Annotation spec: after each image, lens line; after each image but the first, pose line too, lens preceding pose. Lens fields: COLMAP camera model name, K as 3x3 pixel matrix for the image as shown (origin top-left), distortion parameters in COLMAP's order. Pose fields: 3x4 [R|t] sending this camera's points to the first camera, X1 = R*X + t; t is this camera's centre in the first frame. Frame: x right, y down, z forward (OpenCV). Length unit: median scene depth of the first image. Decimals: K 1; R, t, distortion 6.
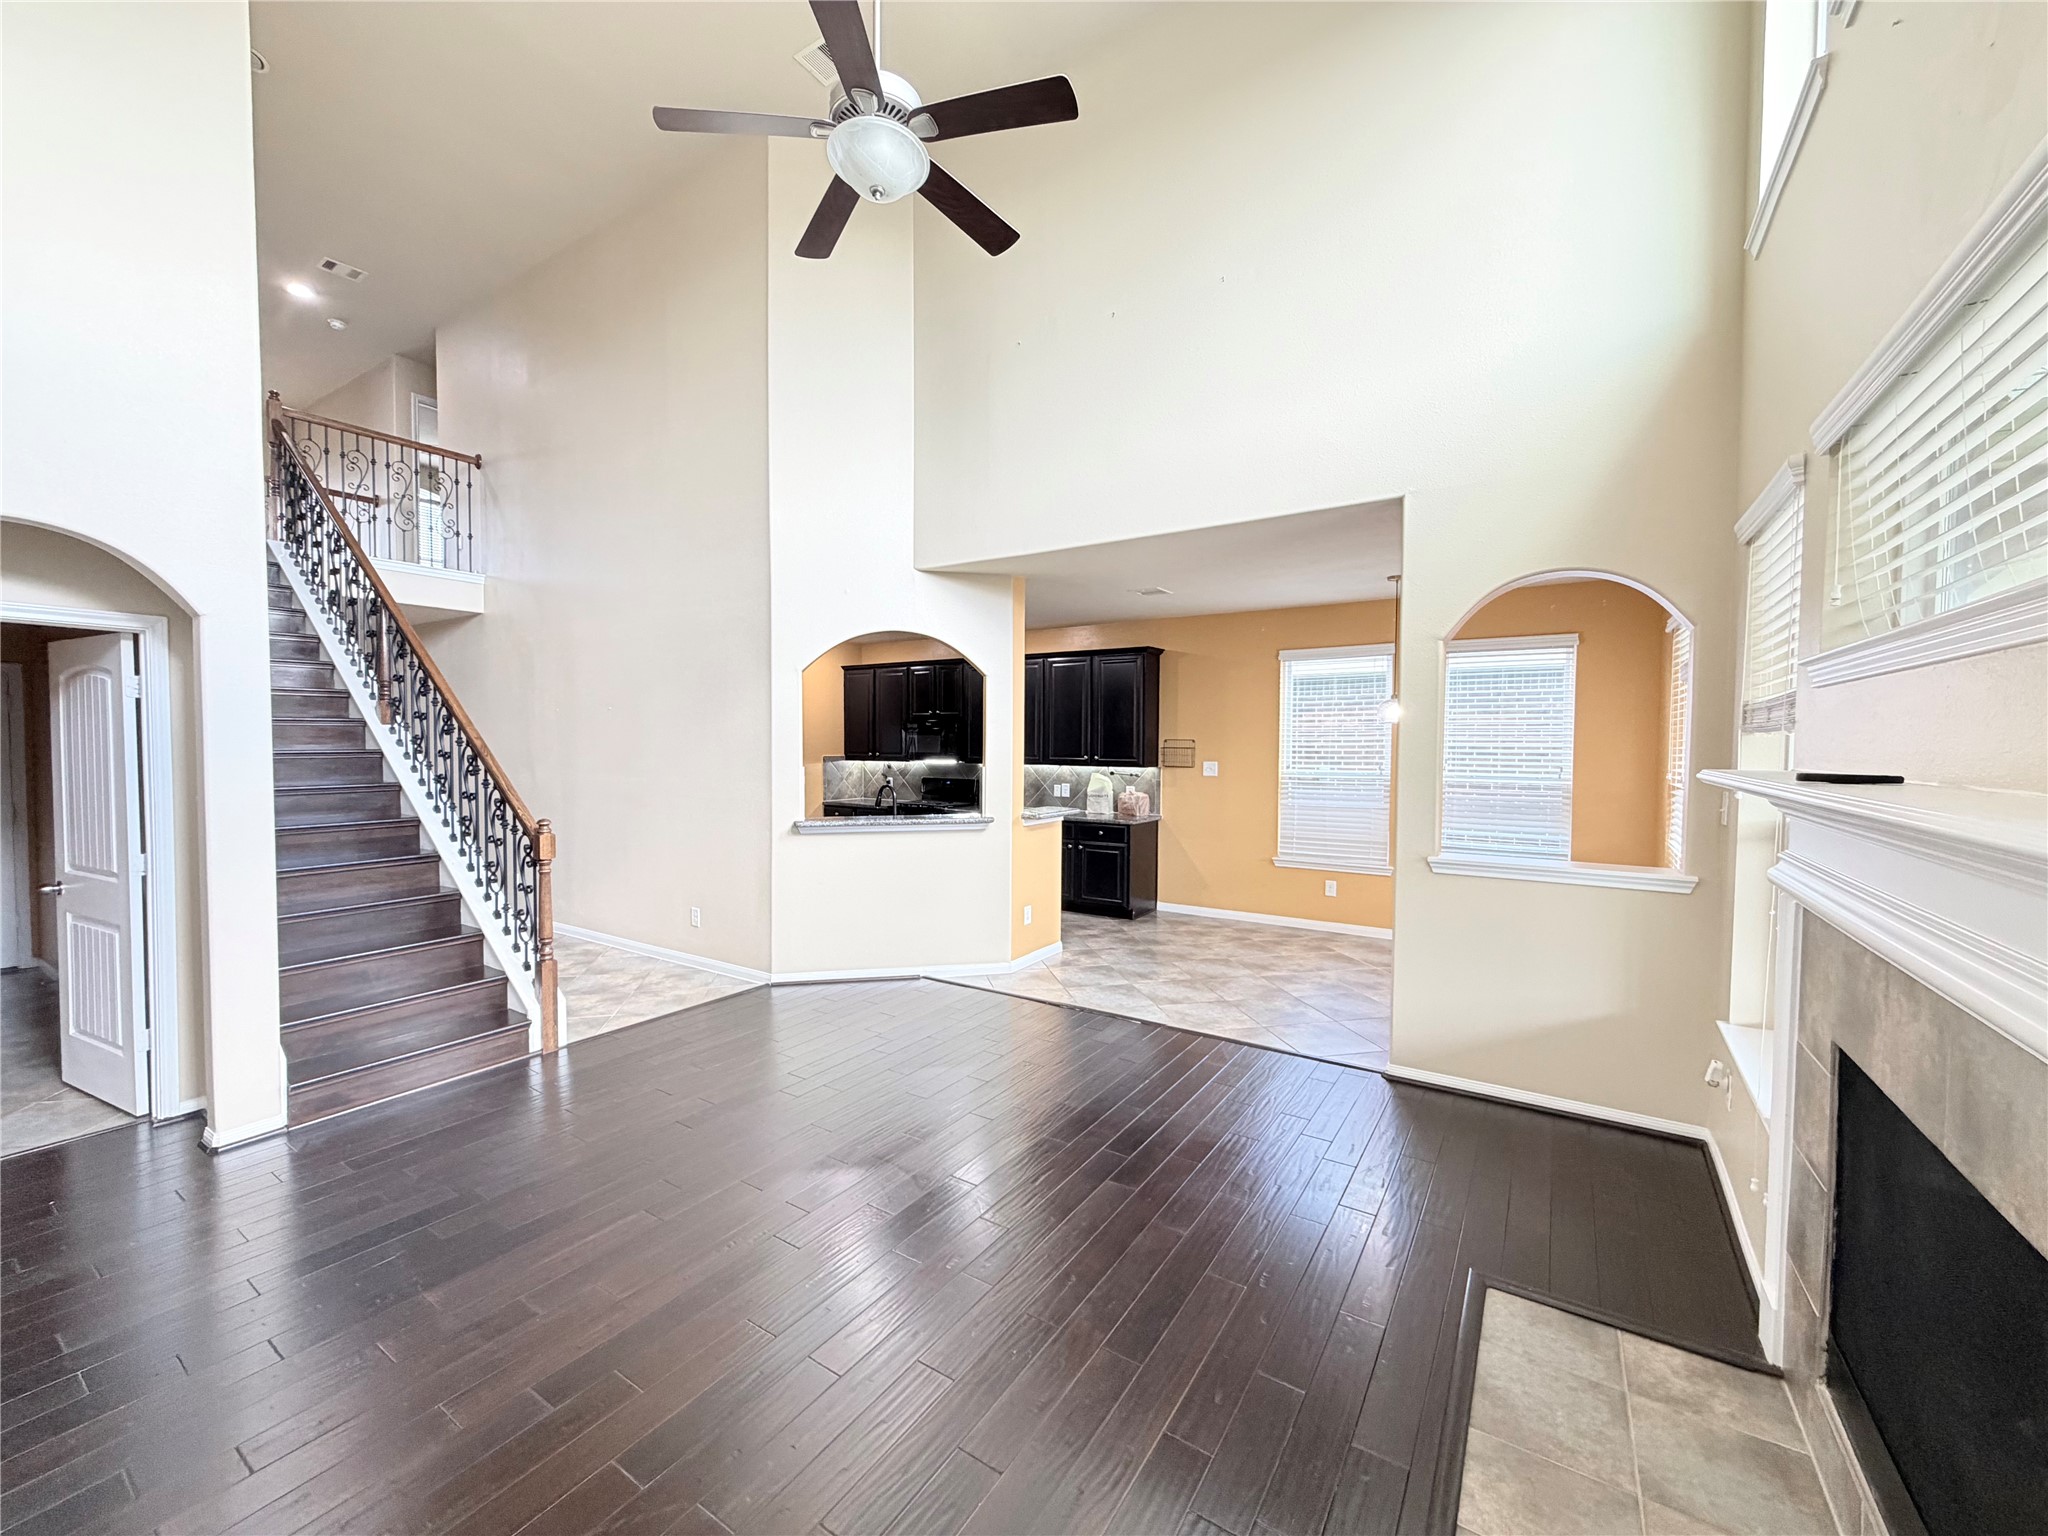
lens RADIAL K [[816.5, 0, 1024.5], [0, 816.5, 770.7], [0, 0, 1]] dist [-0.000199, 0.000970]
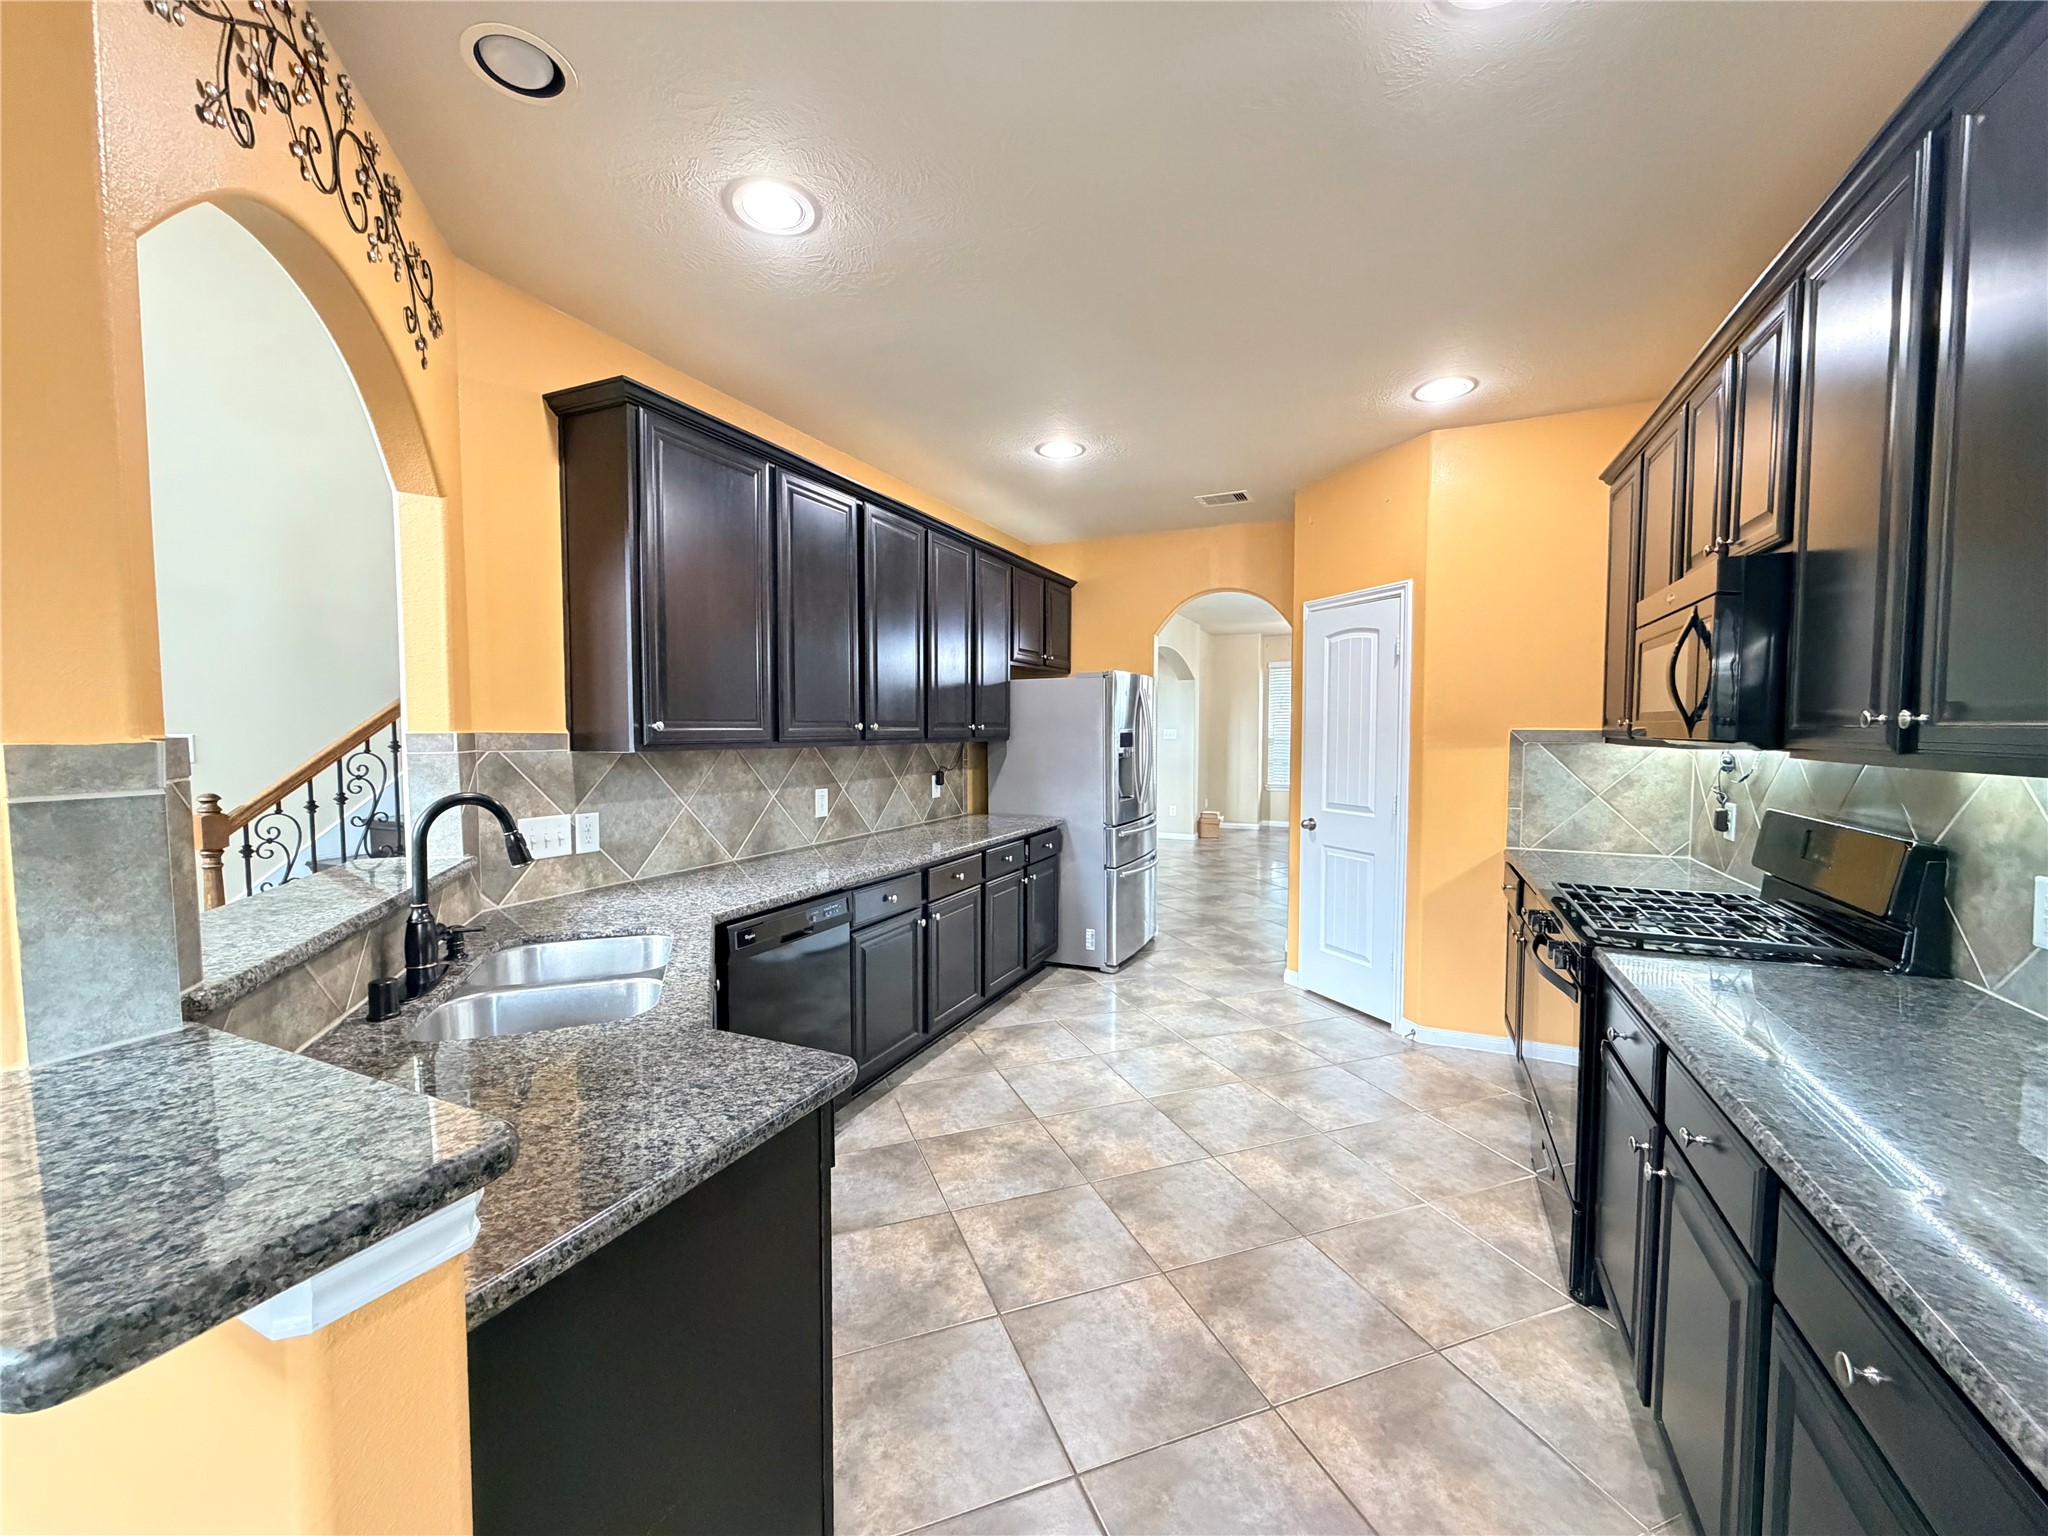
lens RADIAL K [[816.5, 0, 1023.6], [0, 816.5, 768.4], [0, 0, 1]] dist [-0.000199, 0.000970]
pose [[0.990668, -0.013097, 0.135667, -0.529168], [0.010707, 0.999775, 0.018334, -0.010709], [-0.135877, -0.016711, 0.990585, 0.610002]]
